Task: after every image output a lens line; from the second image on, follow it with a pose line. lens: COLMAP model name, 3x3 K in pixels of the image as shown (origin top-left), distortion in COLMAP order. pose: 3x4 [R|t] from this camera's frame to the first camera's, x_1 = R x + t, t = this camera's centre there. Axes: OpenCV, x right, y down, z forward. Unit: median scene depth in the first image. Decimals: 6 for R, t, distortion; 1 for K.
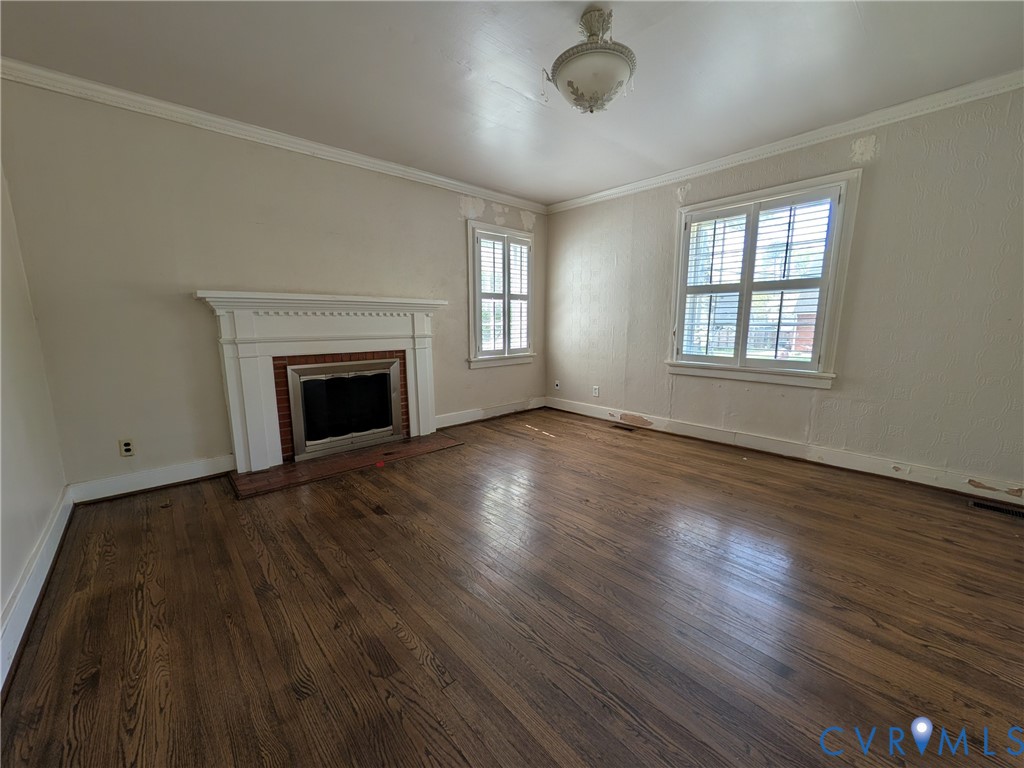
lens RADIAL K [[394.9, 0, 515.3], [0, 394.9, 396.9], [0, 0, 1]] dist [0.000718, 0.000067]
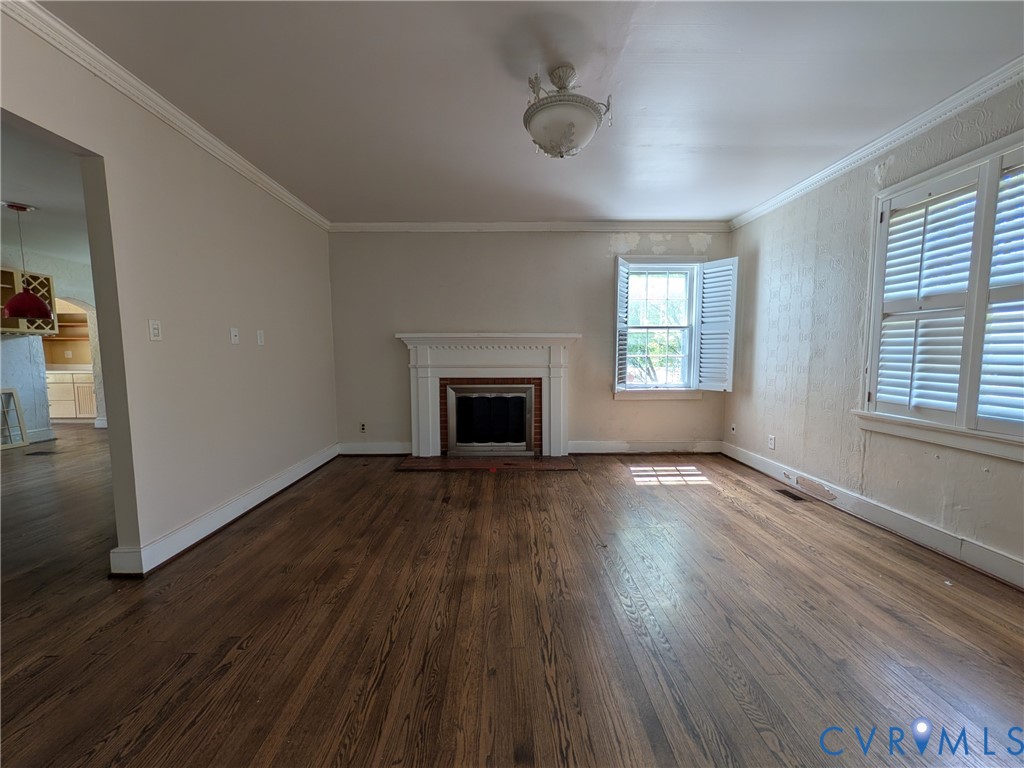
lens RADIAL K [[394.9, 0, 512.8], [0, 394.9, 400.4], [0, 0, 1]] dist [0.000718, 0.000067]
pose [[0.752227, 0.080780, -0.653934, 0.420056], [-0.123876, 0.992097, -0.019942, -0.021763], [0.647155, 0.096007, 0.756289, 0.092844]]
